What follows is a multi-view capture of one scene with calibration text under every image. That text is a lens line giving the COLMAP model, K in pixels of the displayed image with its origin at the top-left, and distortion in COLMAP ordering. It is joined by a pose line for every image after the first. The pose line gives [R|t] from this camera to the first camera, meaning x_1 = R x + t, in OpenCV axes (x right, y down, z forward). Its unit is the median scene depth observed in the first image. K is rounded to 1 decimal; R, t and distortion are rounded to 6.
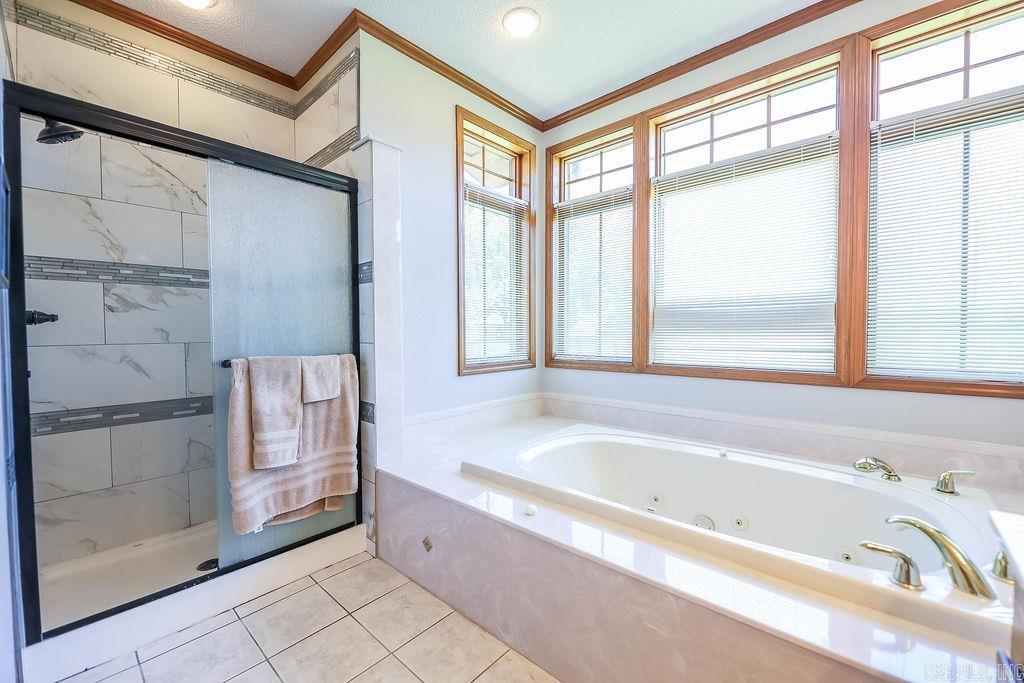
lens RADIAL K [[411.4, 0, 515.6], [0, 411.4, 344.5], [0, 0, 1]] dist [0.000083, -0.000177]
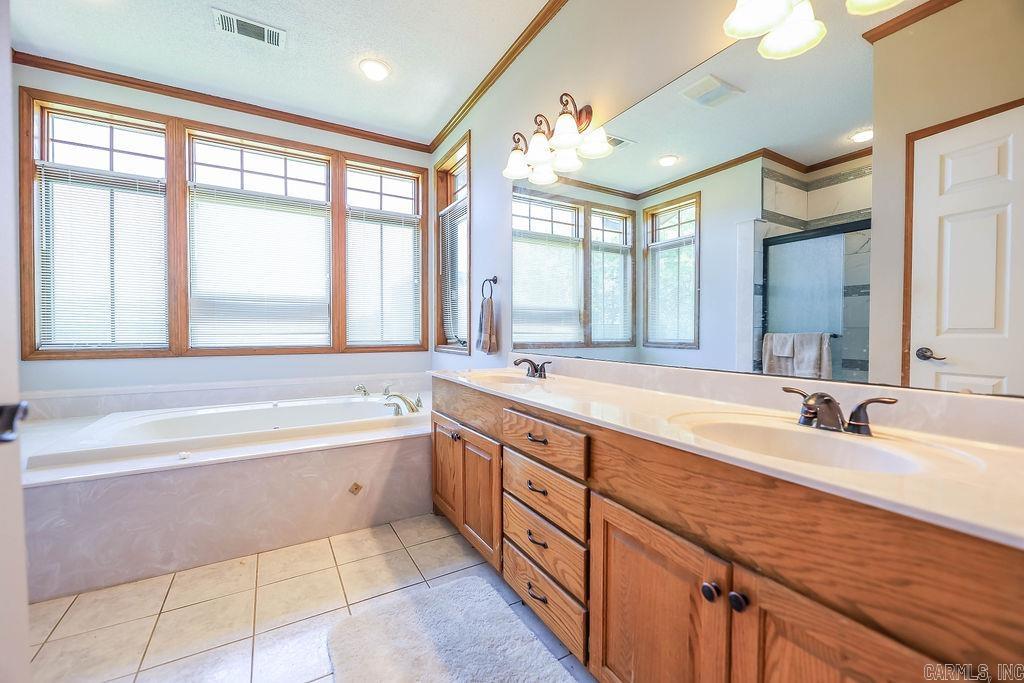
lens RADIAL K [[411.4, 0, 518.0], [0, 411.4, 333.3], [0, 0, 1]] dist [0.000083, -0.000177]
pose [[0.309047, -0.009235, 0.951002, -0.489099], [0.018681, 0.999819, 0.003638, 0.021795], [-0.950863, 0.016642, 0.309163, -0.208469]]
